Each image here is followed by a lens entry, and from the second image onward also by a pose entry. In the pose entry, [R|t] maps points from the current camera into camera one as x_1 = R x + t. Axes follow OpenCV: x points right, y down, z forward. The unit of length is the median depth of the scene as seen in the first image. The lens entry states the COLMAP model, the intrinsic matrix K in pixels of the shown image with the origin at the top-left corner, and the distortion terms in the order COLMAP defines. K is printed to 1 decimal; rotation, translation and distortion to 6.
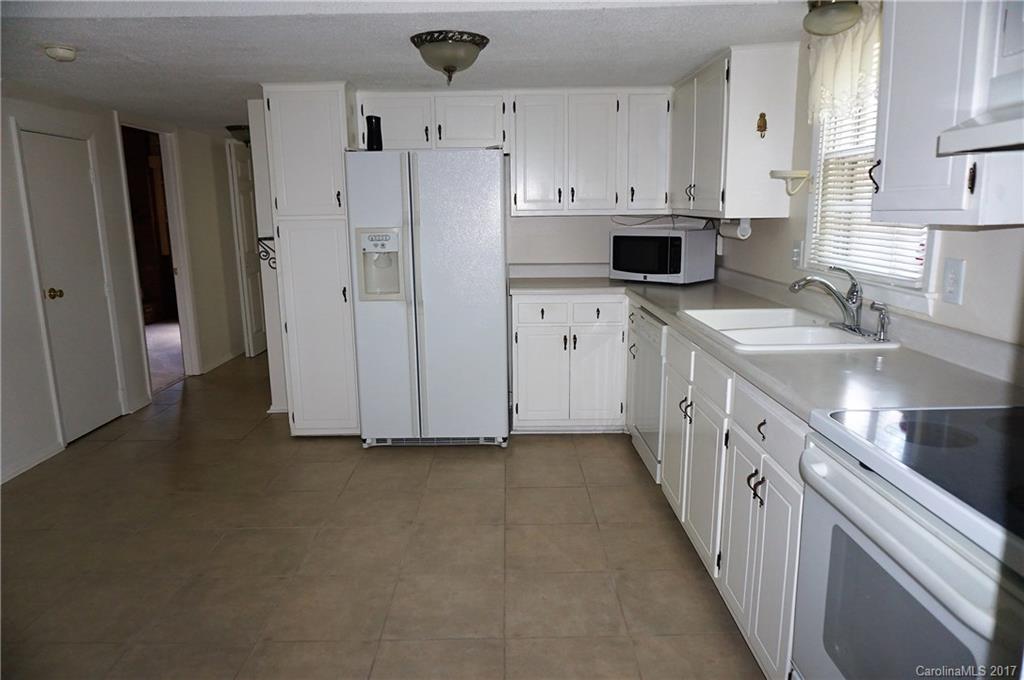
lens RADIAL K [[690.6, 0, 511.5], [0, 690.6, 344.3], [0, 0, 1]] dist [-0.024666, 0.003915]
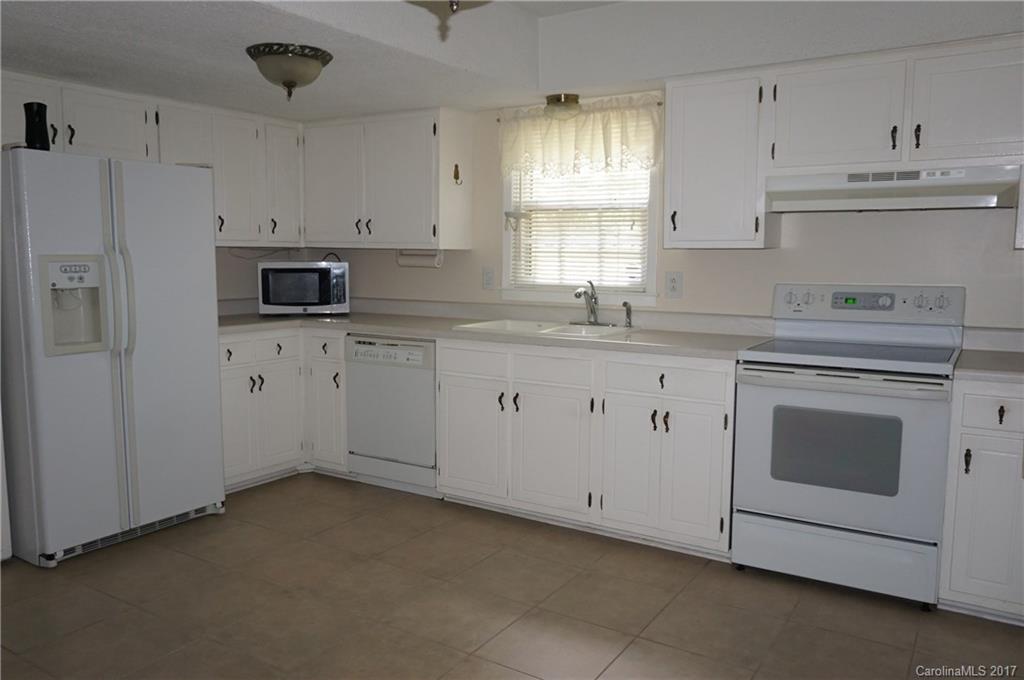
lens RADIAL K [[788.5, 0, 507.1], [0, 788.5, 337.9], [0, 0, 1]] dist [0.006071, 0.003137]
pose [[0.544973, -0.074377, 0.835148, -0.645164], [0.149313, 0.988745, -0.009378, -0.003190], [-0.825052, 0.129809, 0.549945, 0.156107]]
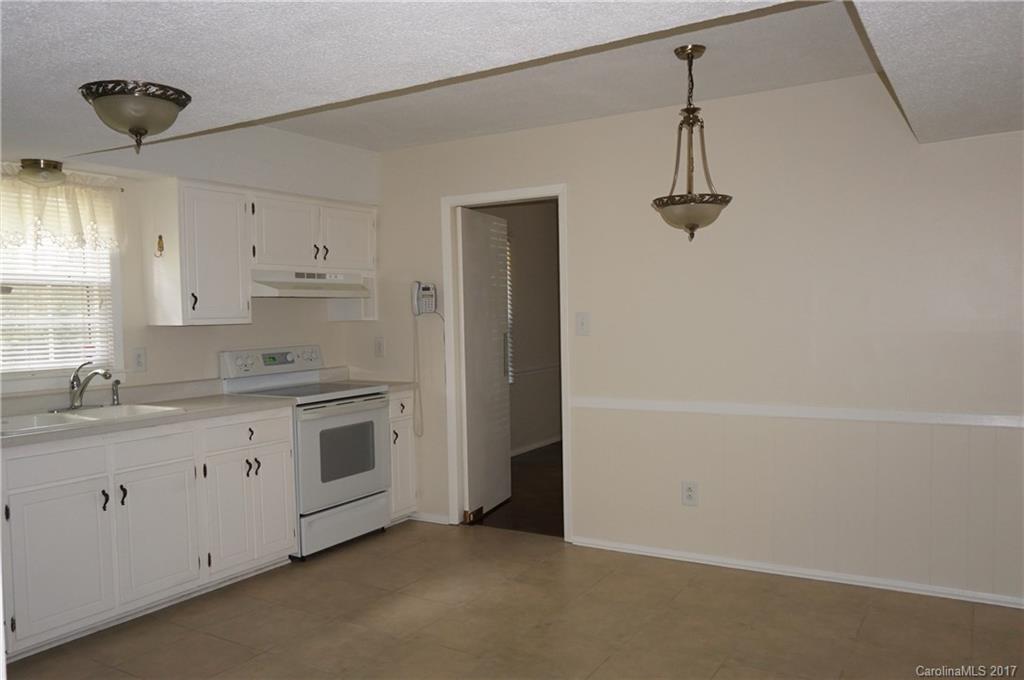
lens RADIAL K [[788.5, 0, 503.6], [0, 788.5, 343.4], [0, 0, 1]] dist [0.006071, 0.003137]
pose [[-0.837533, 0.016048, 0.546151, -0.685629], [0.140426, 0.972315, 0.186775, -0.209499], [-0.528033, 0.233124, -0.816599, 1.178787]]
